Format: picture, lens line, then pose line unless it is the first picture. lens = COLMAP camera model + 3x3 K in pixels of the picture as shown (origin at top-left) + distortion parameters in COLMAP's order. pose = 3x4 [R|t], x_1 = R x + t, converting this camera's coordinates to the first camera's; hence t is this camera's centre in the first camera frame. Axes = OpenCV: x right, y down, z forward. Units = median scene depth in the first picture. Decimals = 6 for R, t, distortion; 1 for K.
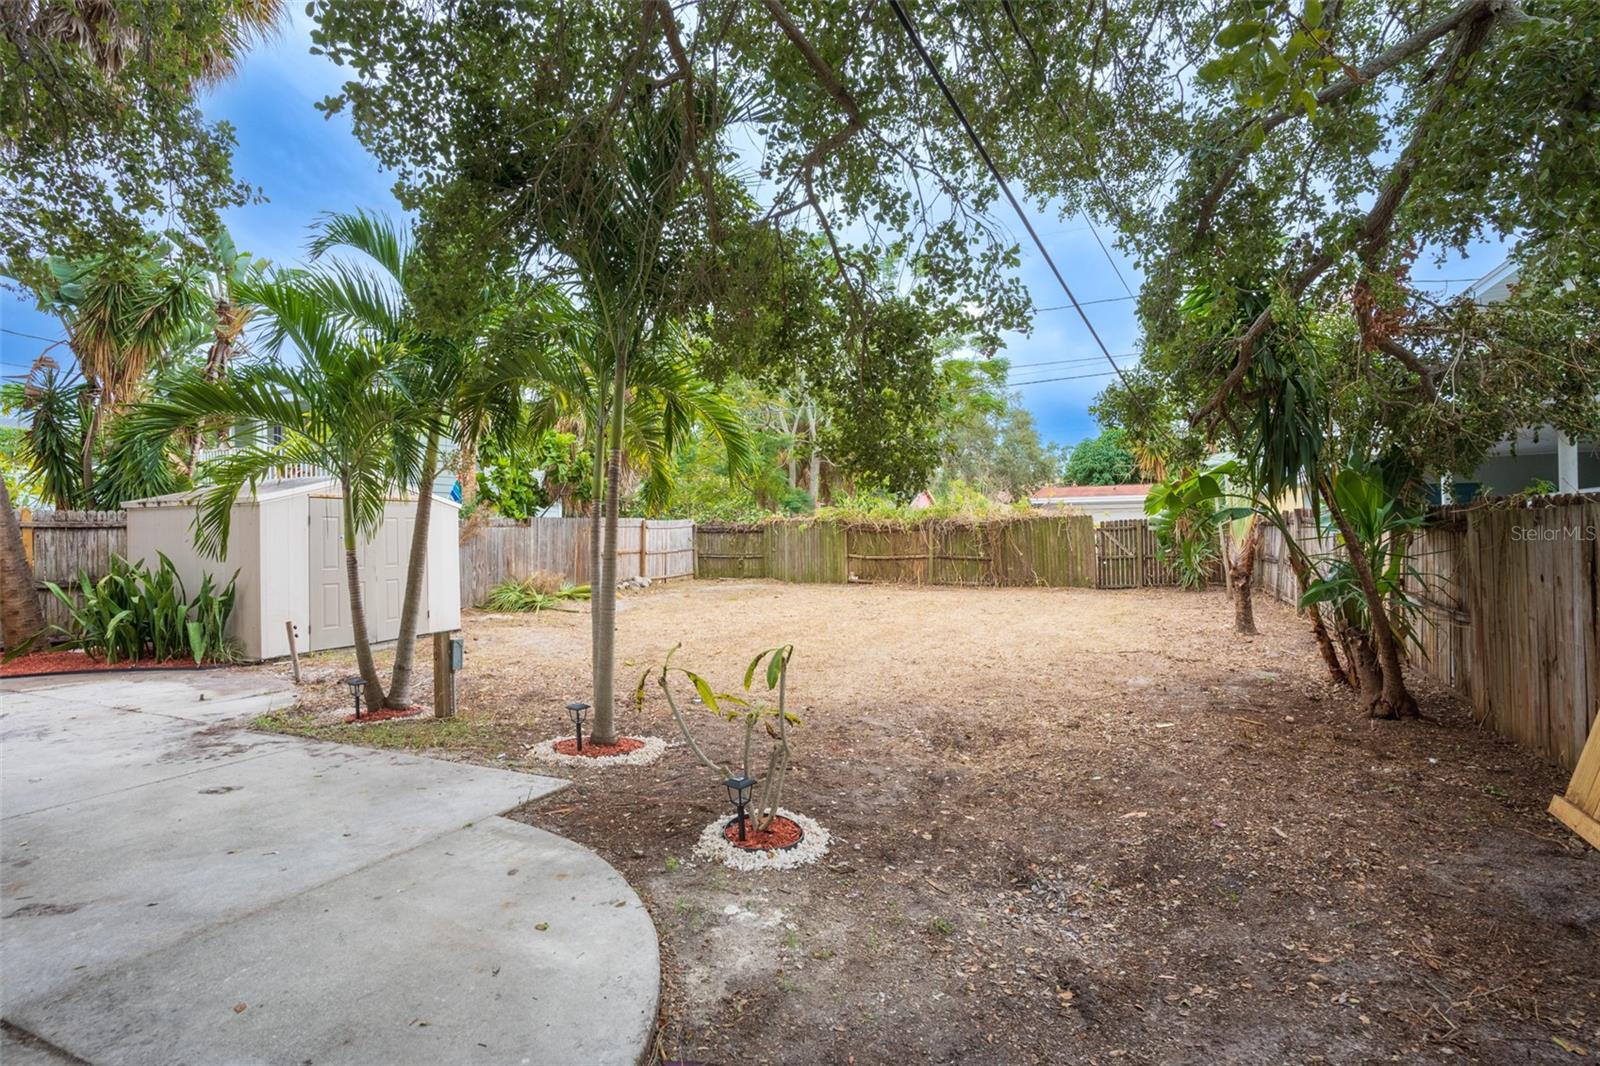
lens RADIAL K [[768.2, 0, 813.0], [0, 768.2, 535.8], [0, 0, 1]] dist [0.000927, -0.000466]
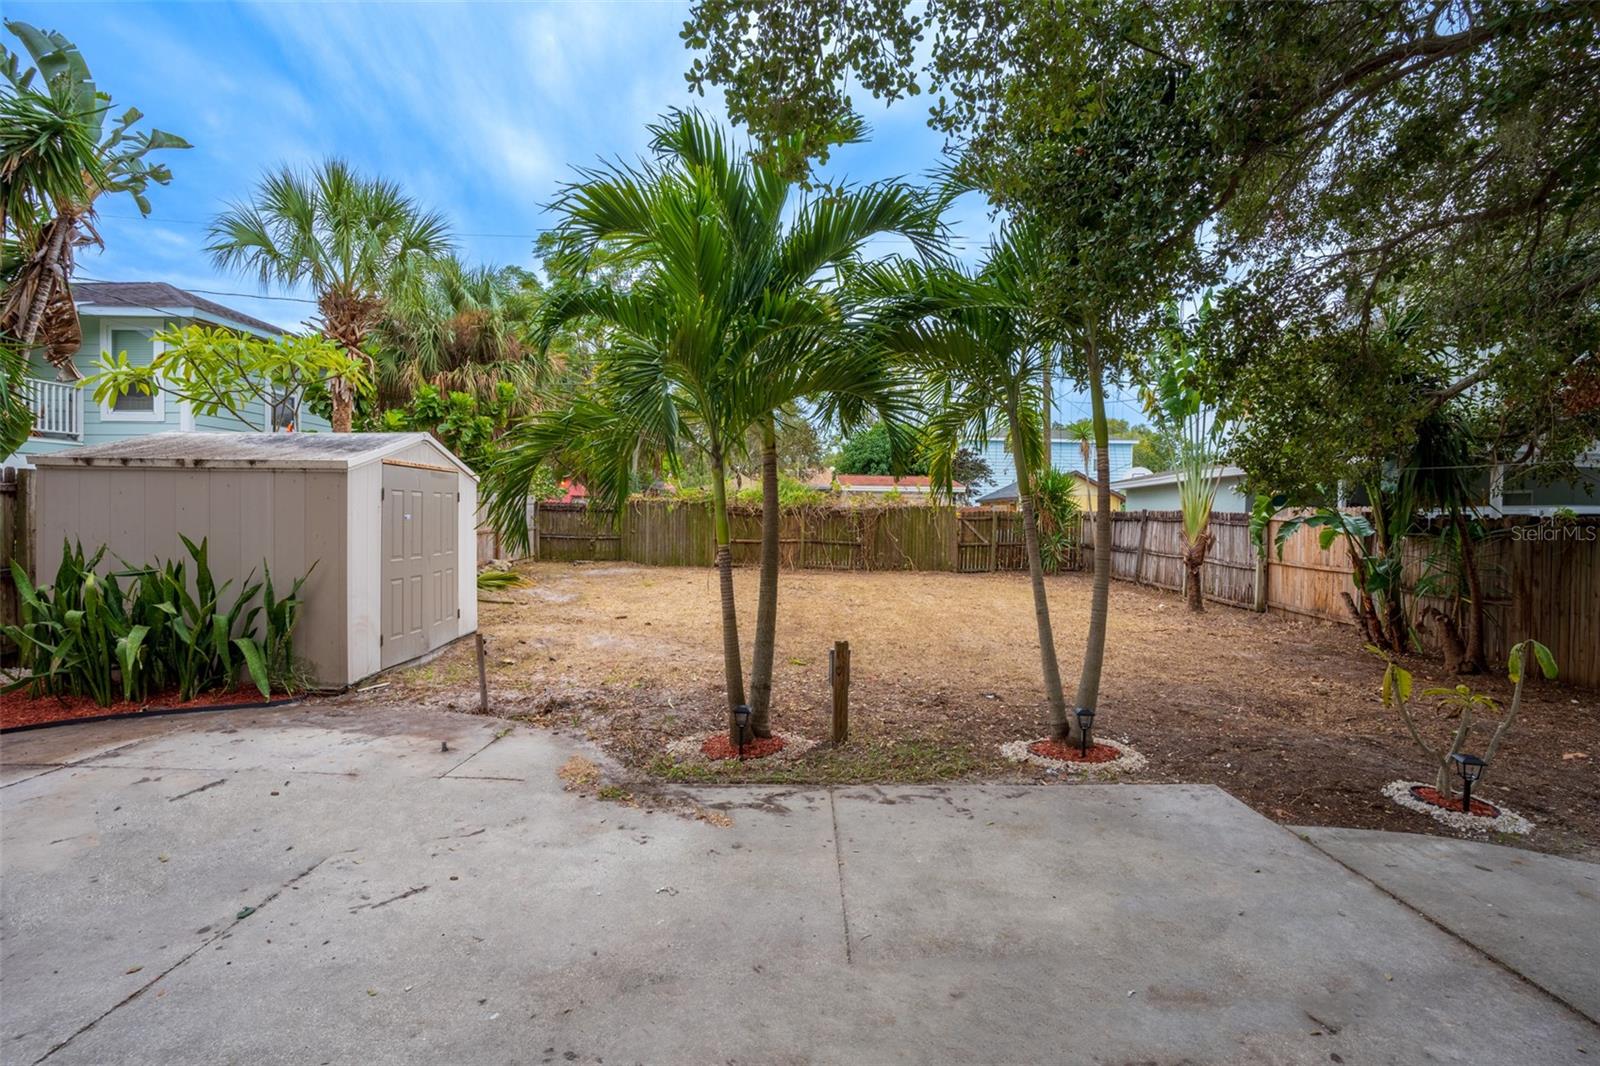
lens RADIAL K [[768.2, 0, 808.4], [0, 768.2, 530.2], [0, 0, 1]] dist [0.000927, -0.000466]
pose [[0.907734, 0.017476, 0.419182, -0.284732], [-0.027040, 0.999492, 0.016884, -0.004669], [-0.418674, -0.026661, 0.907745, 0.071978]]
